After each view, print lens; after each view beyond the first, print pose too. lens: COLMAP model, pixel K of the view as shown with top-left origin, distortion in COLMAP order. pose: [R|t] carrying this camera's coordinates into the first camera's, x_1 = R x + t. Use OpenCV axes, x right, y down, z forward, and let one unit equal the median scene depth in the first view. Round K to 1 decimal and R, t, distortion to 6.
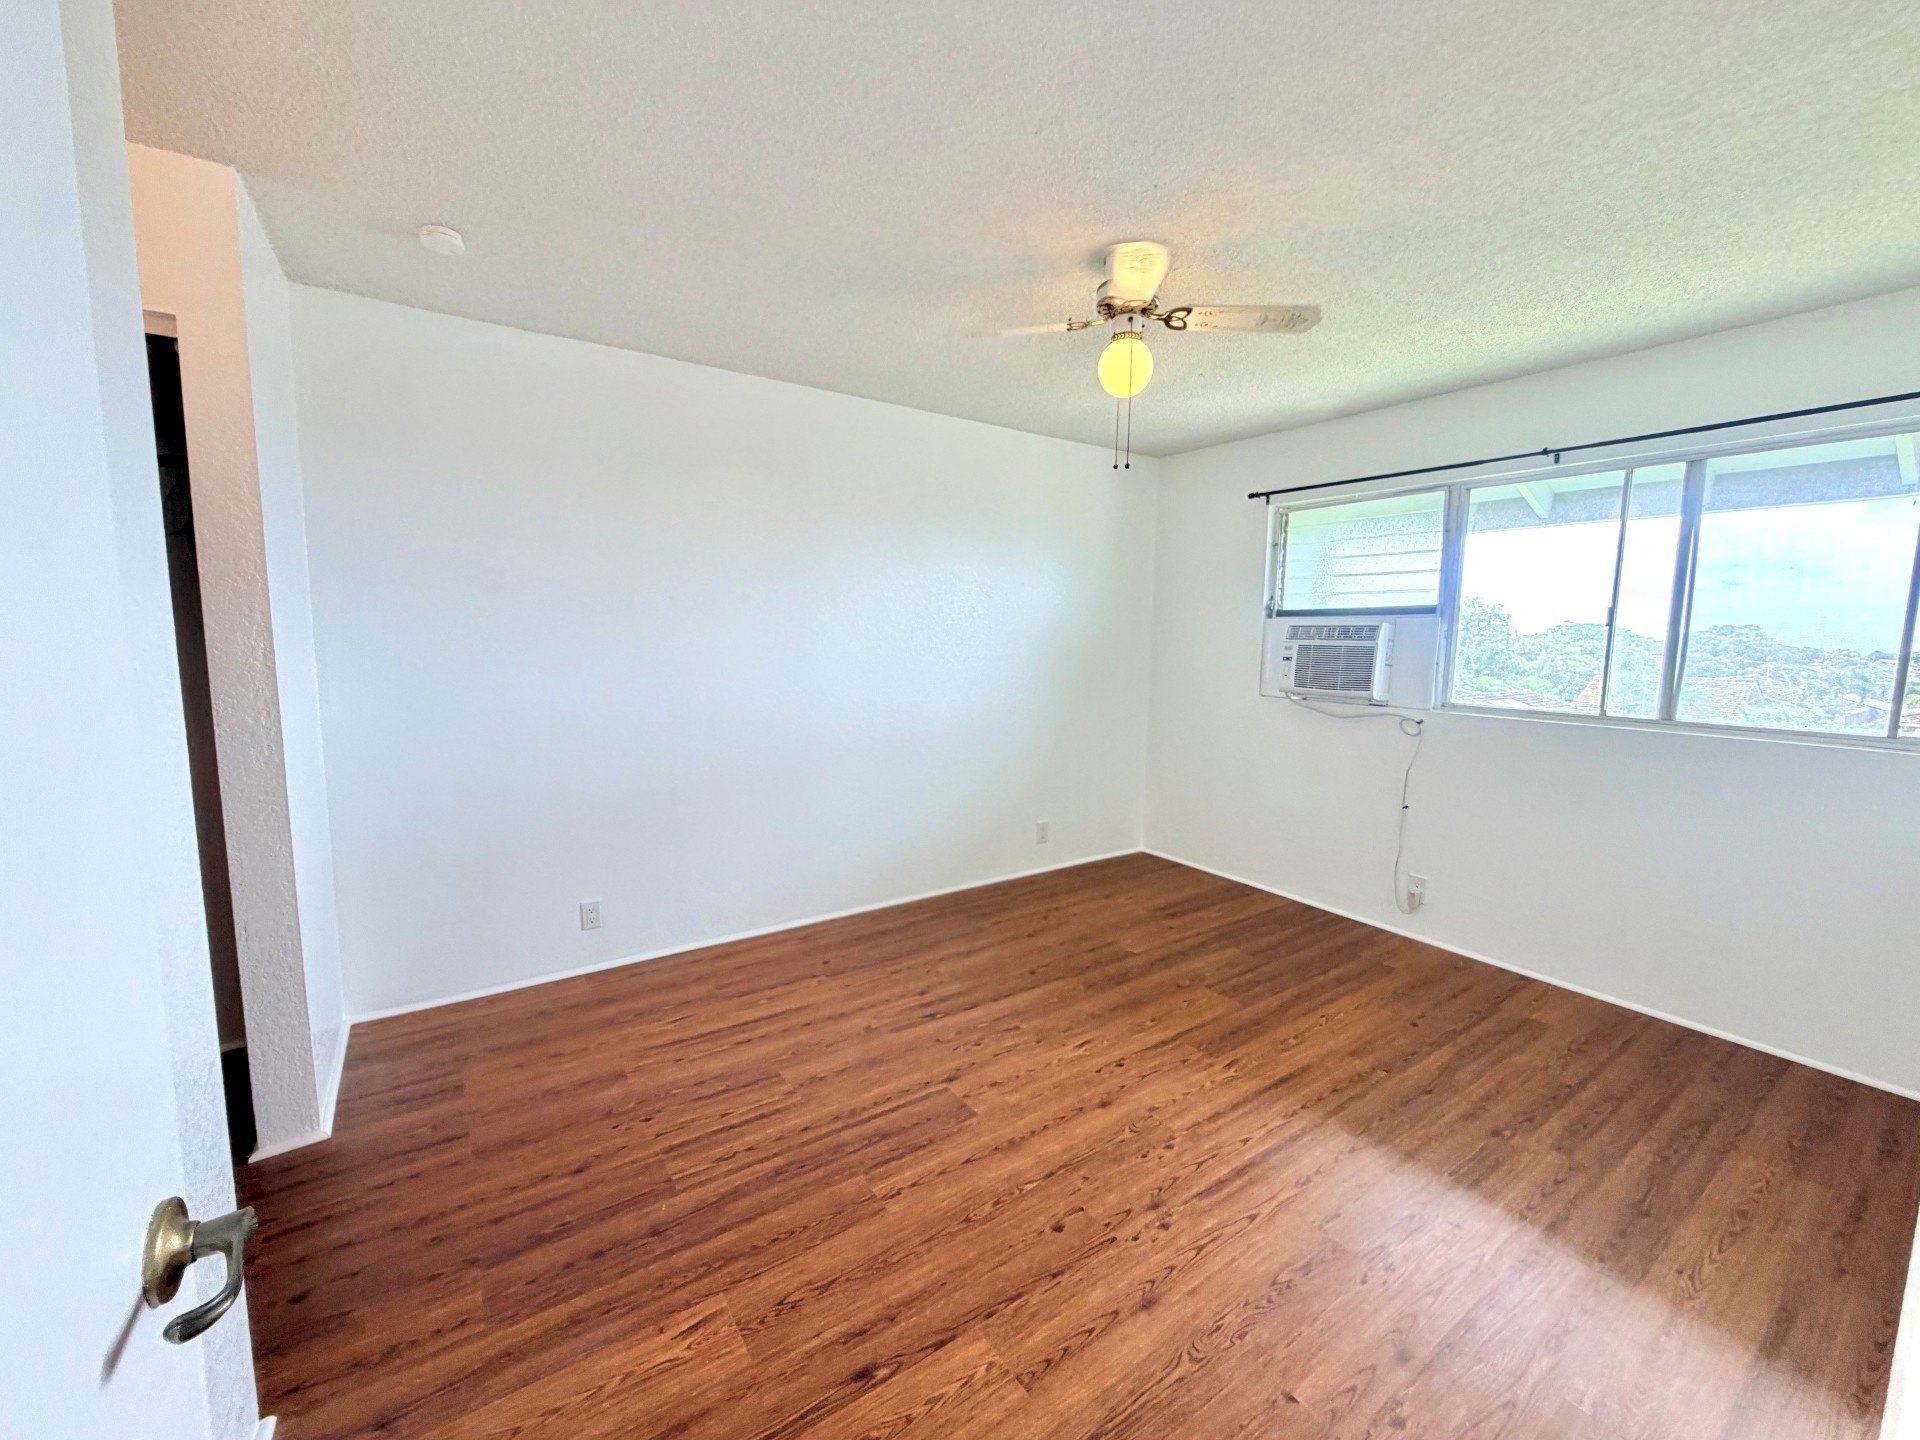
lens RADIAL K [[777.9, 0, 960.0], [0, 777.9, 720.0], [0, 0, 1]] dist [-0.000661, -0.000314]
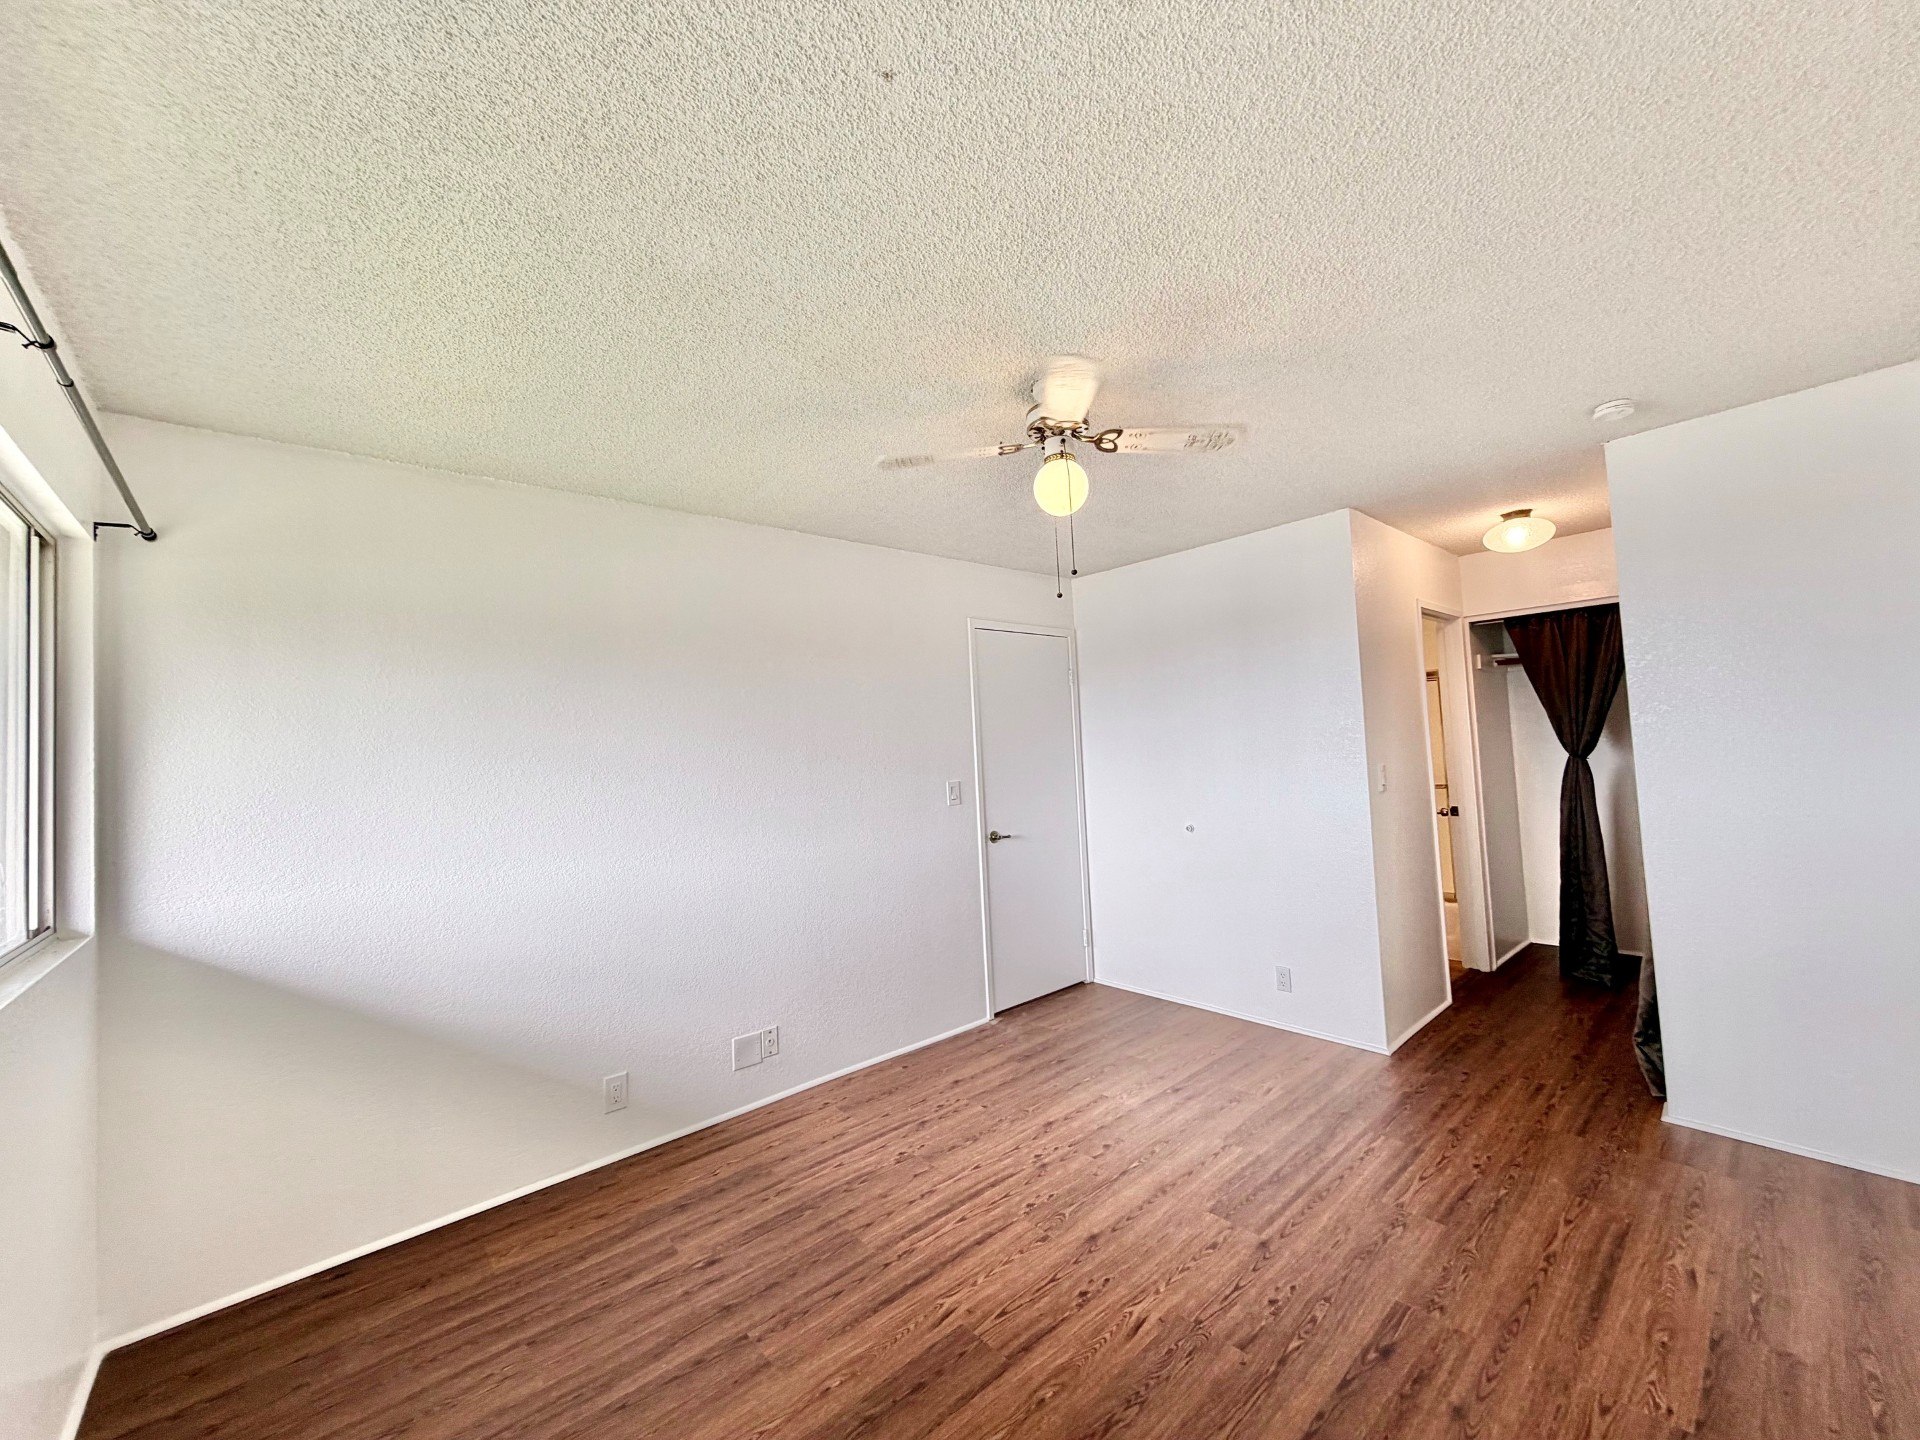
lens RADIAL K [[777.9, 0, 960.0], [0, 777.9, 720.0], [0, 0, 1]] dist [-0.000661, -0.000314]
pose [[-0.991723, 0.030265, -0.124780, 0.440506], [0.021499, 0.997244, 0.071006, -0.219494], [0.126585, 0.067735, -0.989640, 1.849876]]
